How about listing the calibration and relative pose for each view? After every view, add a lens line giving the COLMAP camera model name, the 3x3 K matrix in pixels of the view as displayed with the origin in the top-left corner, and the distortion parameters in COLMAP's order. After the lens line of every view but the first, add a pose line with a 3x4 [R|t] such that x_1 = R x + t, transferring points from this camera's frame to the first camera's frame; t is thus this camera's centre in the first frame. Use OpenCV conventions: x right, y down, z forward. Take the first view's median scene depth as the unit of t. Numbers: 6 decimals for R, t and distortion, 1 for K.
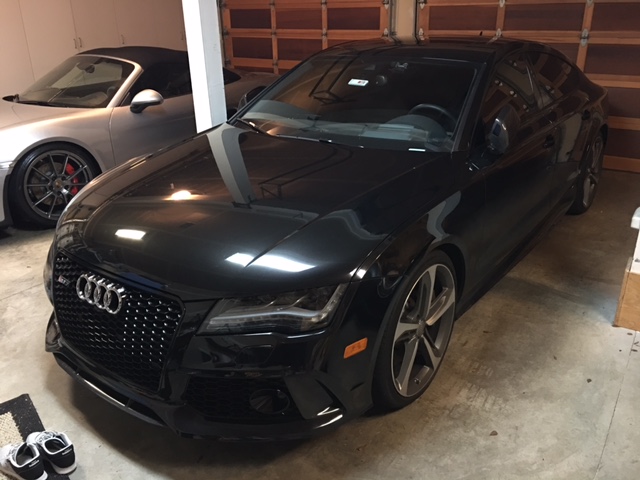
lens RADIAL K [[540.2, 0, 321.0], [0, 540.2, 237.2], [0, 0, 1]] dist [0.067123, -0.082769]
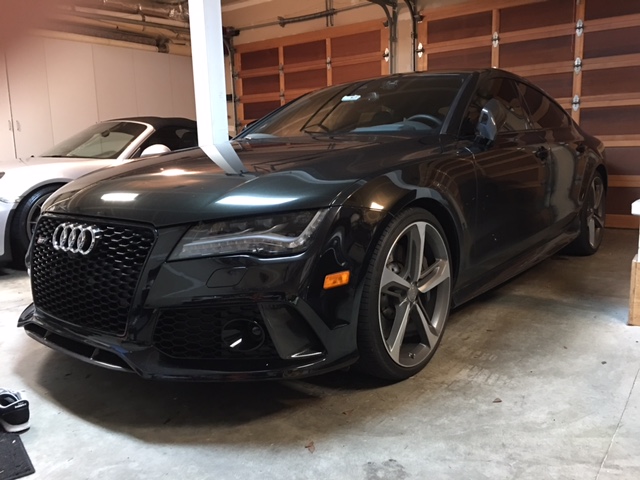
lens RADIAL K [[540.2, 0, 321.0], [0, 540.2, 237.8], [0, 0, 1]] dist [0.067123, -0.082769]
pose [[0.999574, -0.005355, -0.028677, 0.052128], [-0.001308, 0.973790, -0.227445, 0.283581], [0.029143, 0.227386, 0.973369, 0.060808]]
